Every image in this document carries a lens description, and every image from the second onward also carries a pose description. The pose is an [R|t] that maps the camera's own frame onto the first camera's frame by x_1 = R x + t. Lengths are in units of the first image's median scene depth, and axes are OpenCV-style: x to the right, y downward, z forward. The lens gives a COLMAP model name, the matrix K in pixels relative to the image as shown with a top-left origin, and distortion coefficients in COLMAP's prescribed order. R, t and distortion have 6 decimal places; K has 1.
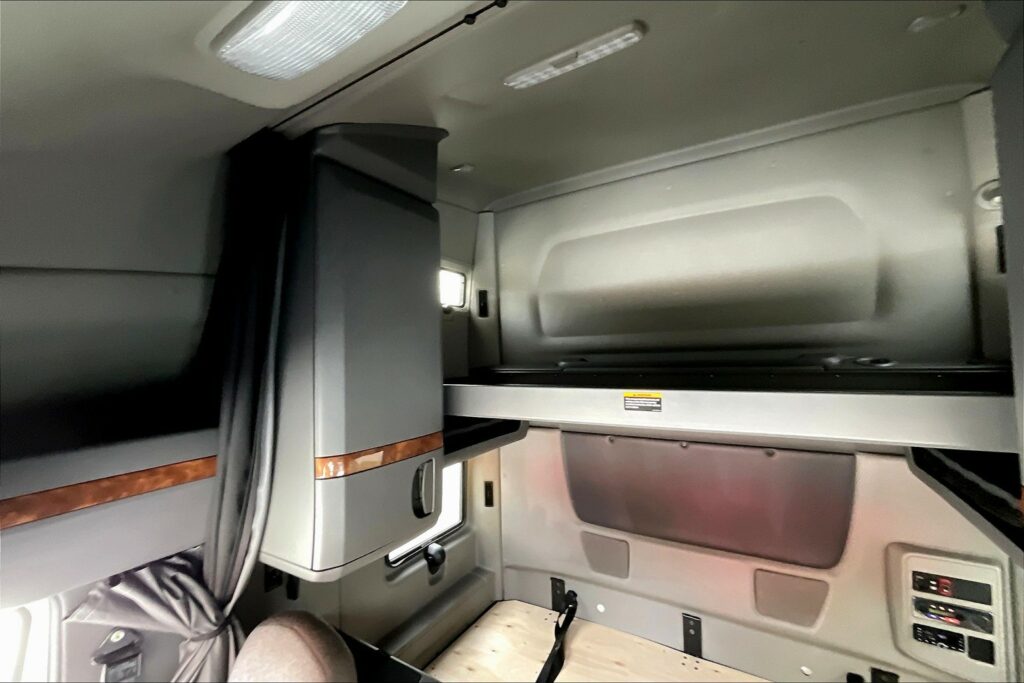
lens RADIAL K [[421.2, 0, 512.0], [0, 421.2, 341.5], [0, 0, 1]] dist [-0.000541, -0.000621]
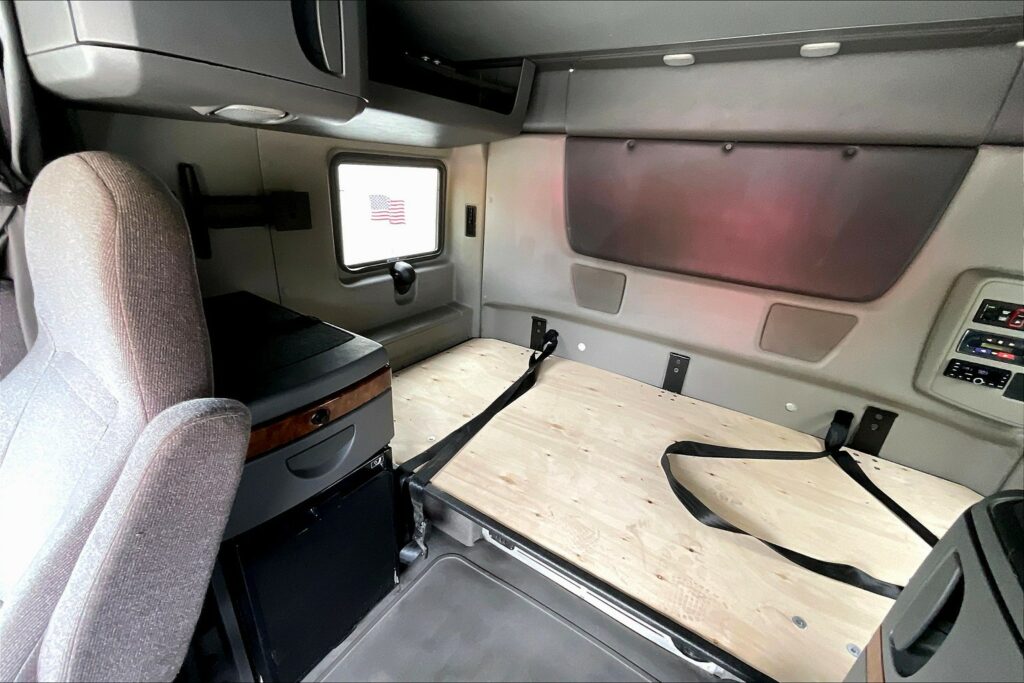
lens RADIAL K [[416.3, 0, 512.0], [0, 416.3, 341.5], [0, 0, 1]] dist [-0.004232, -0.000190]
pose [[0.995316, 0.096396, 0.007285, 0.051750], [-0.091148, 0.910677, 0.402938, 0.275761], [0.032208, -0.401714, 0.915198, 0.164076]]
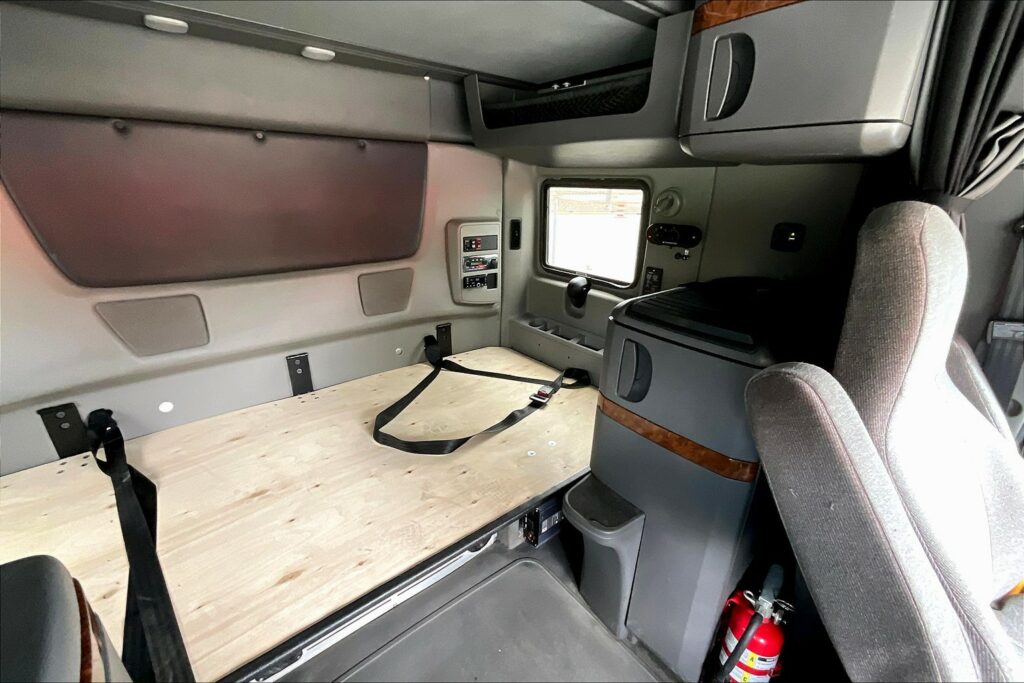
lens RADIAL K [[421.2, 0, 512.0], [0, 421.2, 341.5], [0, 0, 1]] dist [-0.000541, -0.000621]
pose [[0.330566, -0.302803, 0.893888, -0.181999], [-0.055227, 0.939304, 0.338611, 0.285320], [-0.942166, -0.161300, 0.293779, 0.305187]]
